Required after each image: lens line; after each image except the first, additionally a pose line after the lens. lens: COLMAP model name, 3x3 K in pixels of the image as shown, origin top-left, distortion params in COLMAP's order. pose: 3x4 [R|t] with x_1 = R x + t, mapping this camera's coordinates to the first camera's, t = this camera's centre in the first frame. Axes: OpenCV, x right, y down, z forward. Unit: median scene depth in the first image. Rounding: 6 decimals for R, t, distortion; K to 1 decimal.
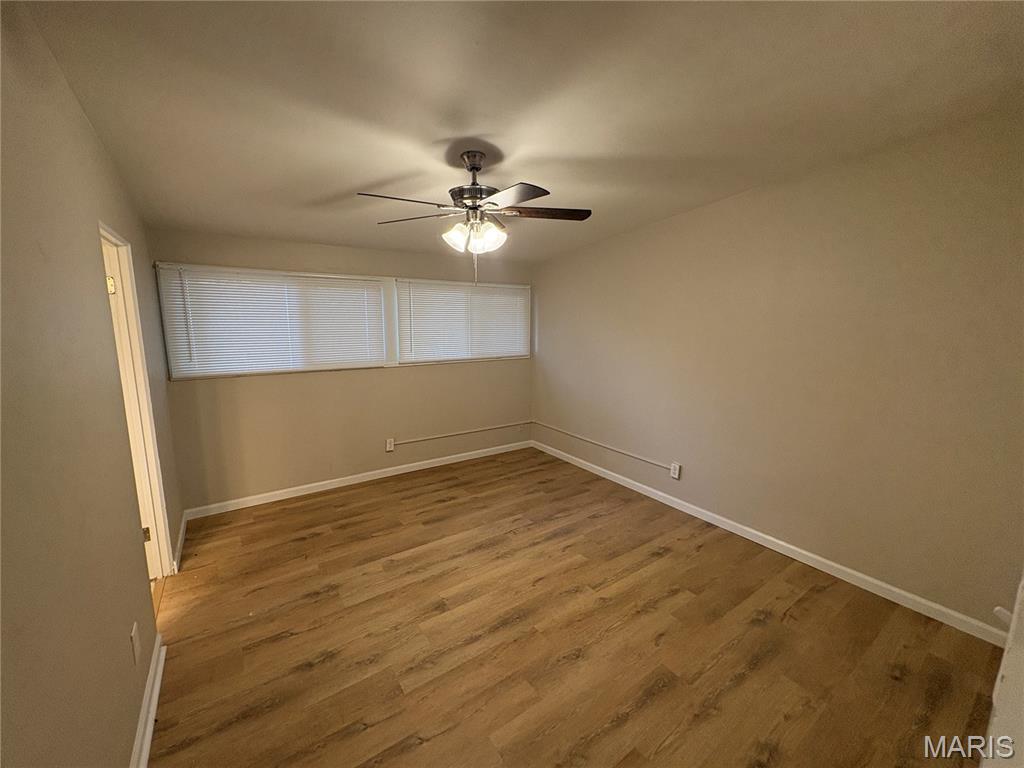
lens RADIAL K [[408.8, 0, 512.0], [0, 408.8, 384.0], [0, 0, 1]] dist [0.001016, 0.000121]
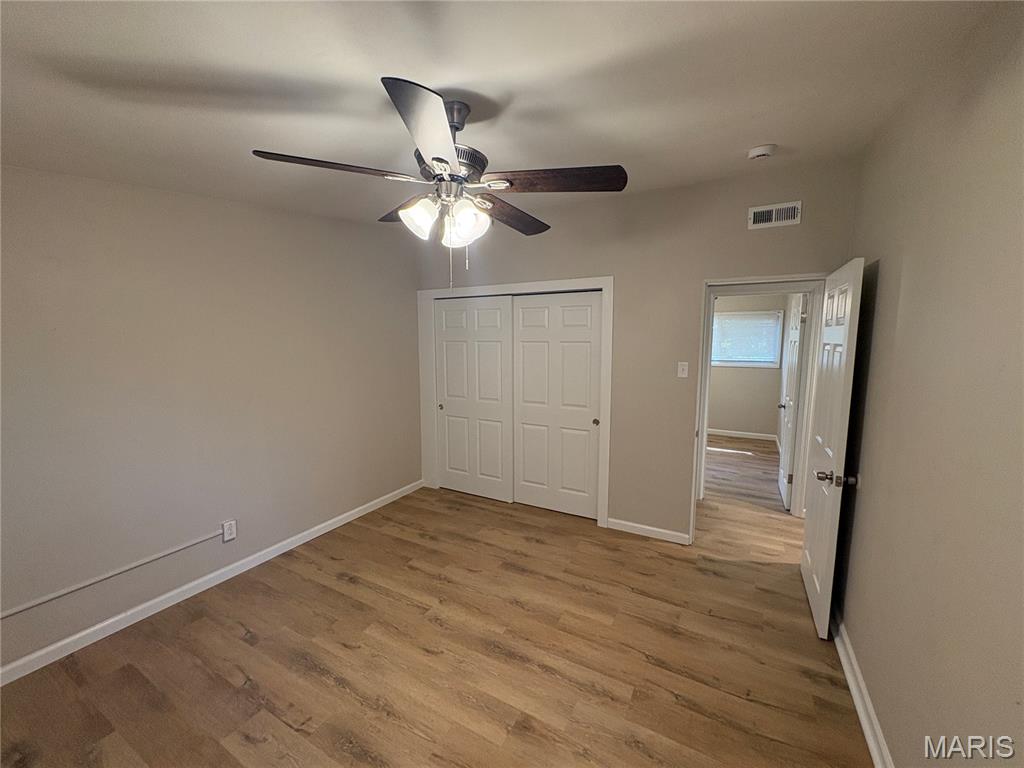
lens RADIAL K [[408.8, 0, 512.0], [0, 408.8, 384.0], [0, 0, 1]] dist [0.001016, 0.000121]
pose [[-0.438730, -0.112337, 0.891570, -0.793306], [0.142108, 0.970997, 0.192274, -0.208060], [-0.887311, 0.211056, -0.410042, 1.252689]]
